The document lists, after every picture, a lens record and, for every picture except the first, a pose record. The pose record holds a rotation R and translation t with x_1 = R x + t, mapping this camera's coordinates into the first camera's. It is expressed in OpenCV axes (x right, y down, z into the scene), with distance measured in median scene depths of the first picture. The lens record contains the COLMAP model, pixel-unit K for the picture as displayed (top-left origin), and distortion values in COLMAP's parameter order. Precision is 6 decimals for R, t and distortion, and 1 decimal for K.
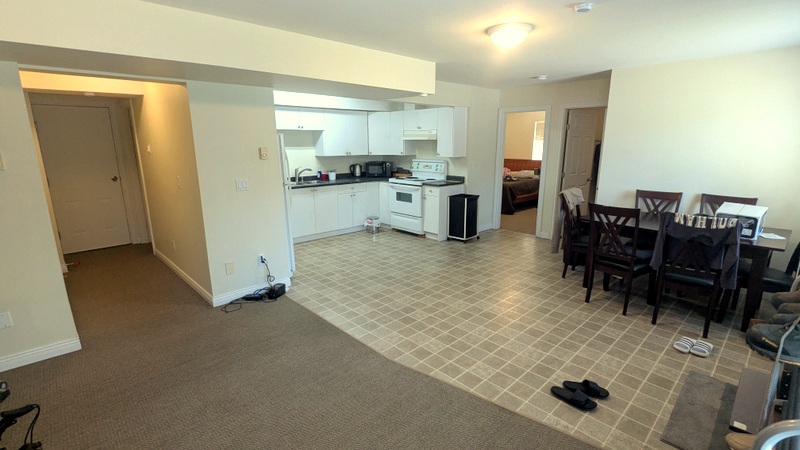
lens RADIAL K [[374.9, 0, 400.0], [0, 374.9, 225.0], [0, 0, 1]] dist [0.004180, 0.000028]
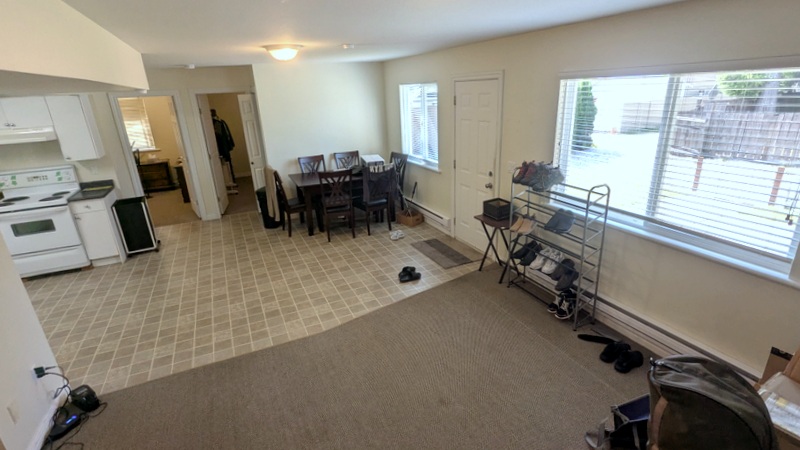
lens RADIAL K [[389.6, 0, 400.0], [0, 389.6, 225.0], [0, 0, 1]] dist [-0.002175, -0.000432]
pose [[0.326271, -0.325425, 0.887494, -0.419972], [0.251481, 0.934920, 0.250363, -0.092420], [-0.911210, 0.141501, 0.386876, 0.113465]]
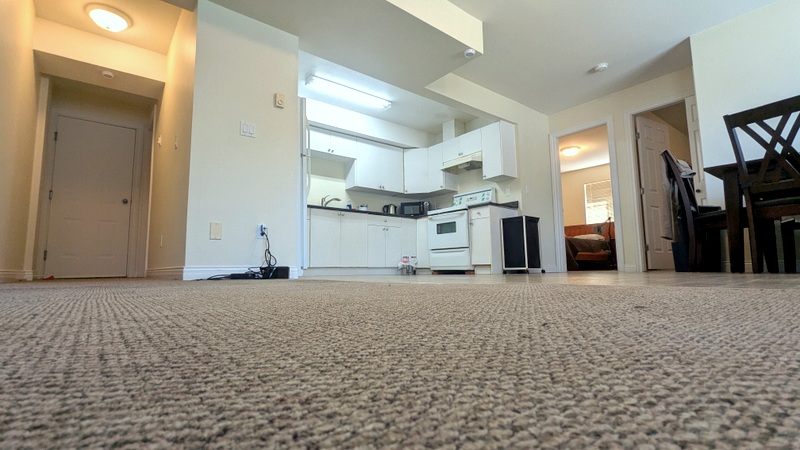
lens RADIAL K [[374.9, 0, 400.0], [0, 374.9, 225.0], [0, 0, 1]] dist [0.004180, 0.000028]
pose [[0.996076, -0.022738, -0.085532, -0.021387], [-0.006628, 0.944552, -0.328294, 0.205253], [0.088254, 0.327572, 0.940695, 0.206922]]
